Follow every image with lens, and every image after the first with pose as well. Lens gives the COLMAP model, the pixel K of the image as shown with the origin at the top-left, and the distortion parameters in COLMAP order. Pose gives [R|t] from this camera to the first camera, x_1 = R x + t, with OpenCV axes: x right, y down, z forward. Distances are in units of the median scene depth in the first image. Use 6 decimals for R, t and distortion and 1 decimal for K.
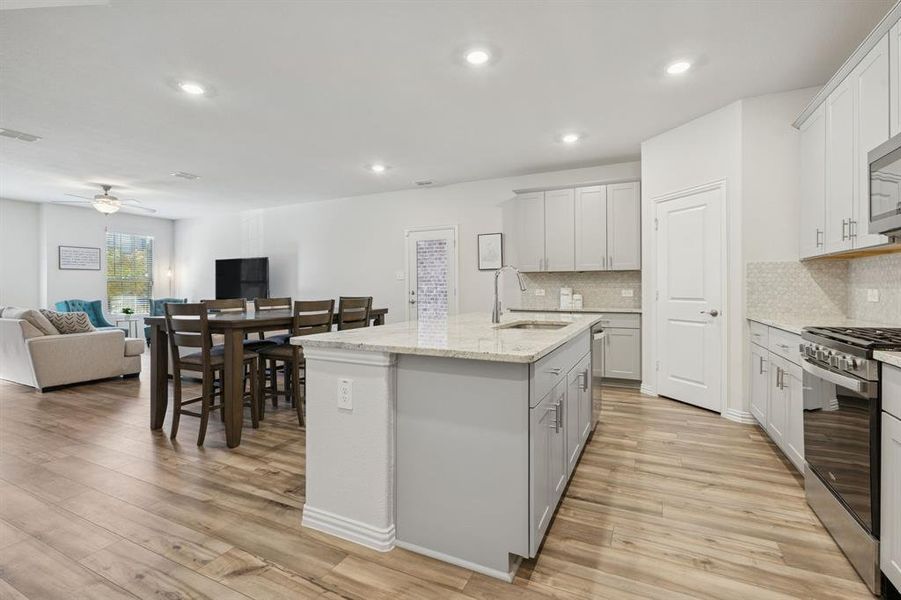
lens RADIAL K [[417.4, 0, 459.9], [0, 417.4, 295.9], [0, 0, 1]] dist [-0.011360, 0.003471]
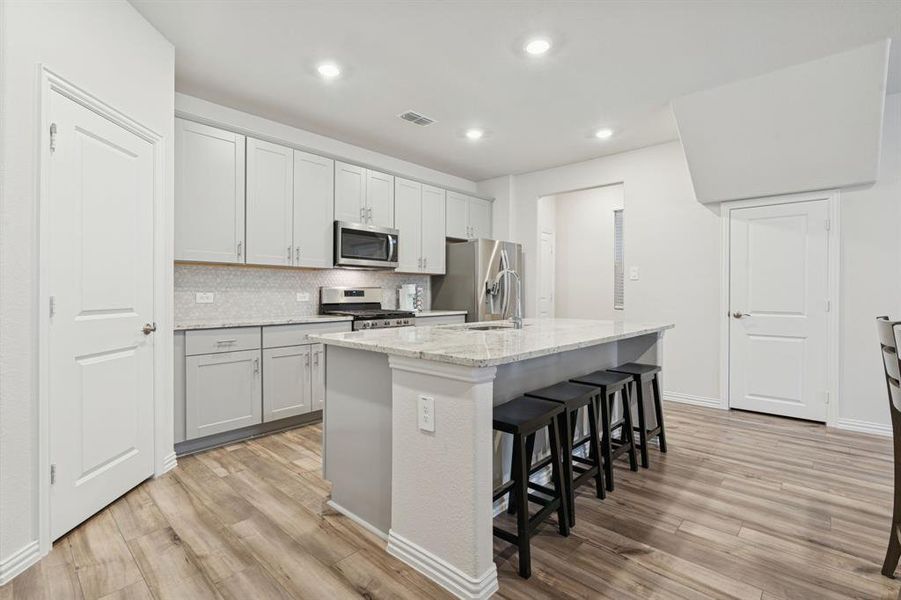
lens RADIAL K [[417.4, 0, 449.8], [0, 417.4, 296.2], [0, 0, 1]] dist [-0.011360, 0.003471]
pose [[-0.957802, 0.000582, 0.287427, -0.034451], [0.008459, 0.999622, 0.026165, -0.026356], [-0.287303, 0.027493, -0.957445, 1.615503]]
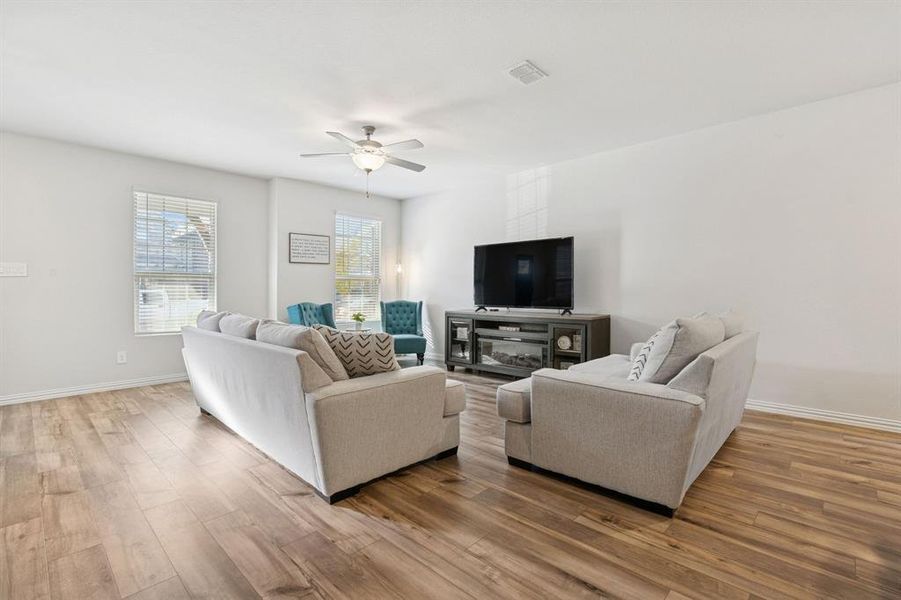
lens RADIAL K [[417.4, 0, 452.0], [0, 417.4, 298.0], [0, 0, 1]] dist [-0.011360, 0.003471]
pose [[0.951612, 0.007177, -0.307219, -0.973033], [-0.005726, 0.999968, 0.005625, -0.010102], [0.307249, -0.003594, 0.951622, 0.780141]]
